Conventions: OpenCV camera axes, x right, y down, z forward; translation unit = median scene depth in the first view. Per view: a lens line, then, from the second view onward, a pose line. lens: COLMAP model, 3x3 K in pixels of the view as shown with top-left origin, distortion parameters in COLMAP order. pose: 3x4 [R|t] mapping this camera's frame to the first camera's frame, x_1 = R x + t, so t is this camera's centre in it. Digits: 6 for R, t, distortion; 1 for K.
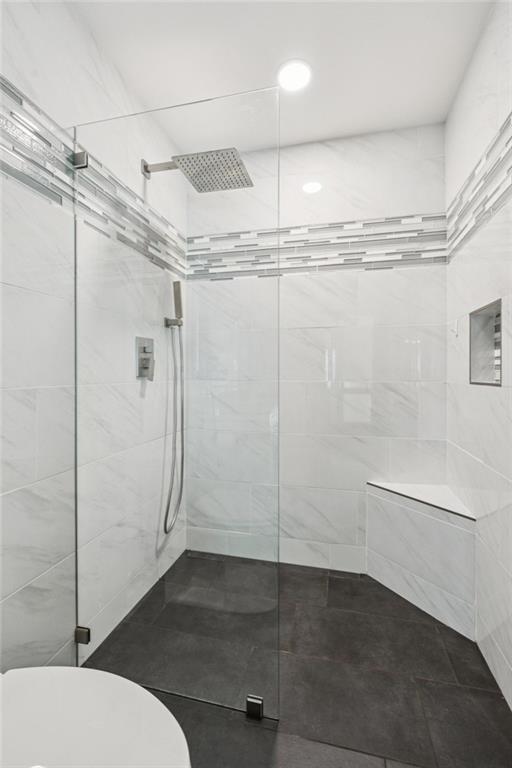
lens RADIAL K [[341.8, 0, 257.7], [0, 341.8, 378.7], [0, 0, 1]] dist [0.000464, -0.000919]
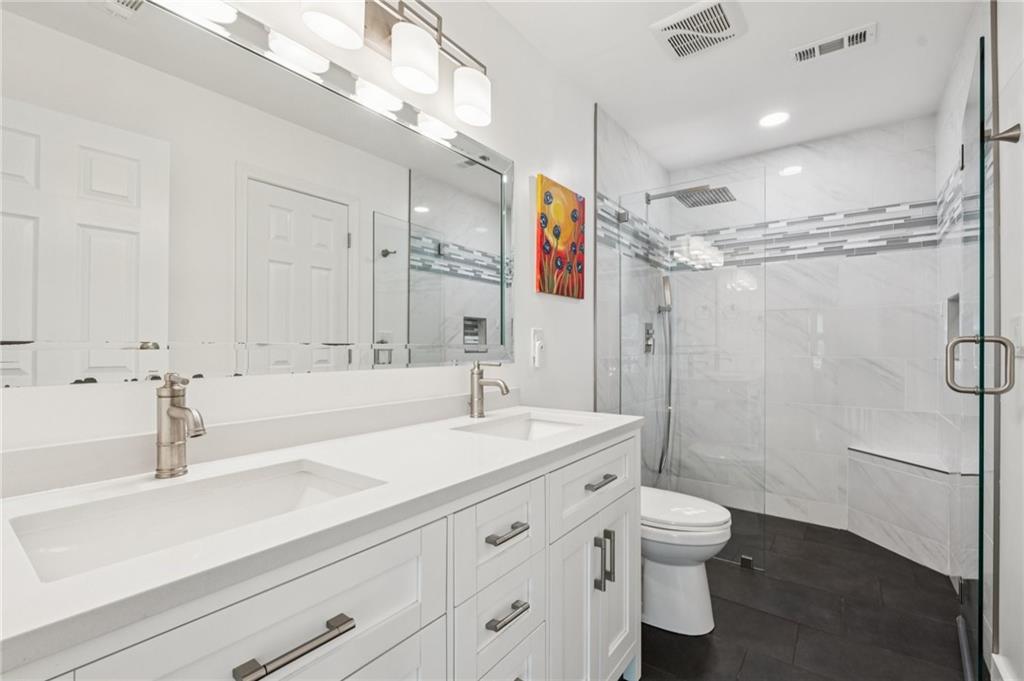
lens RADIAL K [[455.7, 0, 509.8], [0, 455.7, 348.7], [0, 0, 1]] dist [0.000464, -0.000919]
pose [[0.920392, 0.002377, -0.390991, -0.114787], [-0.007358, 0.999910, -0.011242, 0.006042], [0.390929, 0.013224, 0.920326, -0.805009]]
